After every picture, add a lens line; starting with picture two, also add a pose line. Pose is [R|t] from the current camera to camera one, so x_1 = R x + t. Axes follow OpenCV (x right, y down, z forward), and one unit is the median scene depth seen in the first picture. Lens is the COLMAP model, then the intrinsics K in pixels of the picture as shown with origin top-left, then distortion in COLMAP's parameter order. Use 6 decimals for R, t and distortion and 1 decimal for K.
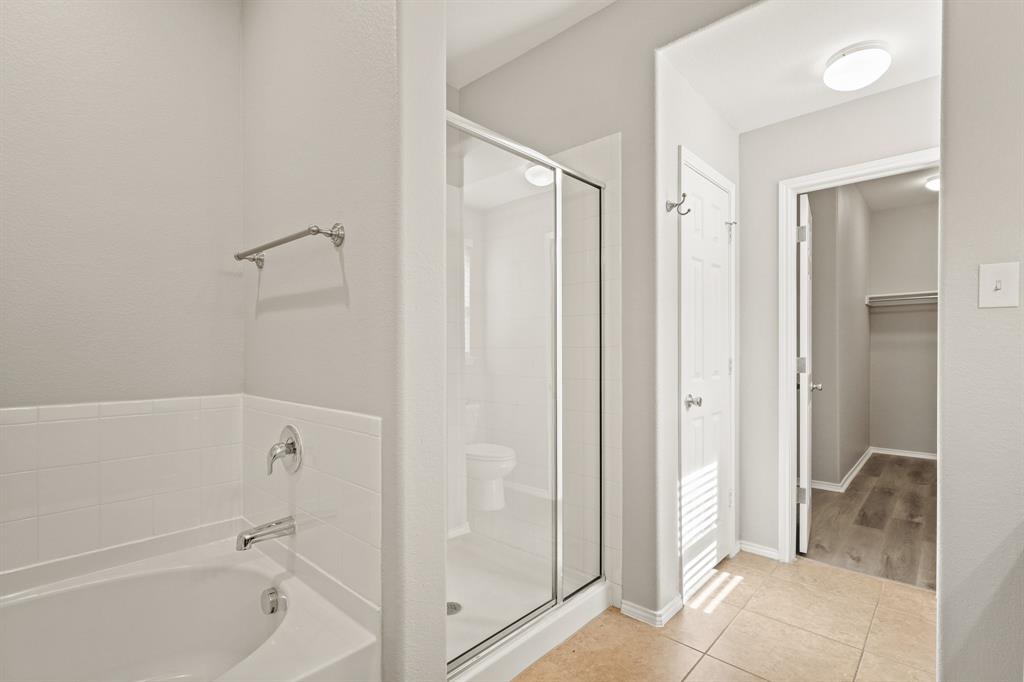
lens RADIAL K [[476.0, 0, 511.0], [0, 476.0, 345.6], [0, 0, 1]] dist [-0.004140, -0.000864]
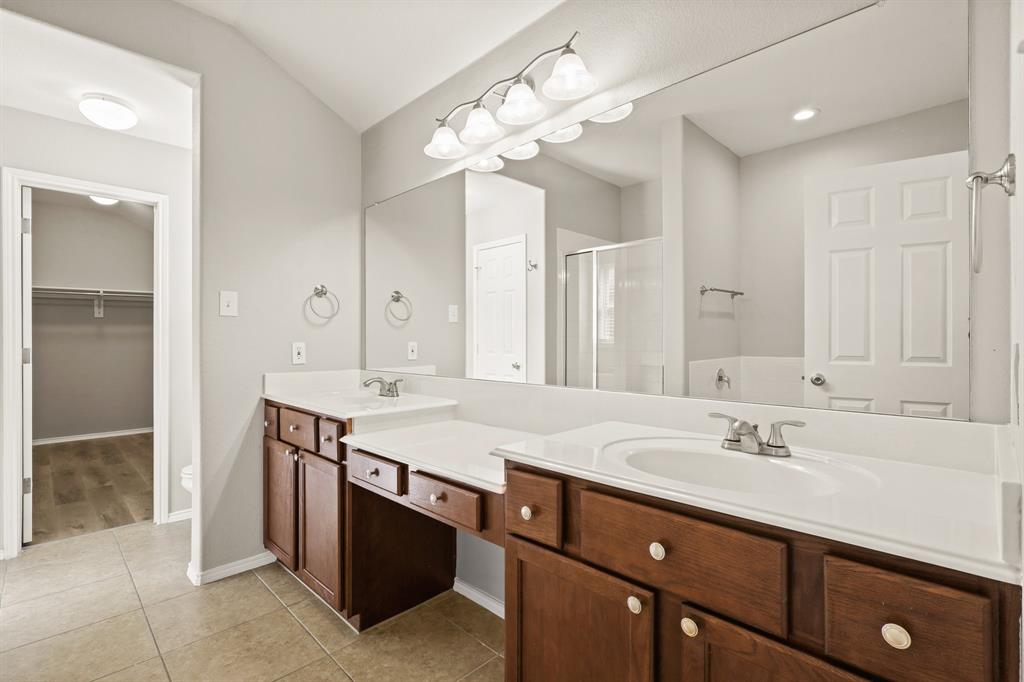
lens RADIAL K [[480.0, 0, 512.0], [0, 480.0, 341.0], [0, 0, 1]] dist [-0.000745, -0.000027]
pose [[0.057349, -0.019358, 0.998166, -0.342990], [0.001947, 0.999812, 0.019278, -0.008414], [-0.998352, 0.000838, 0.057376, -0.085543]]
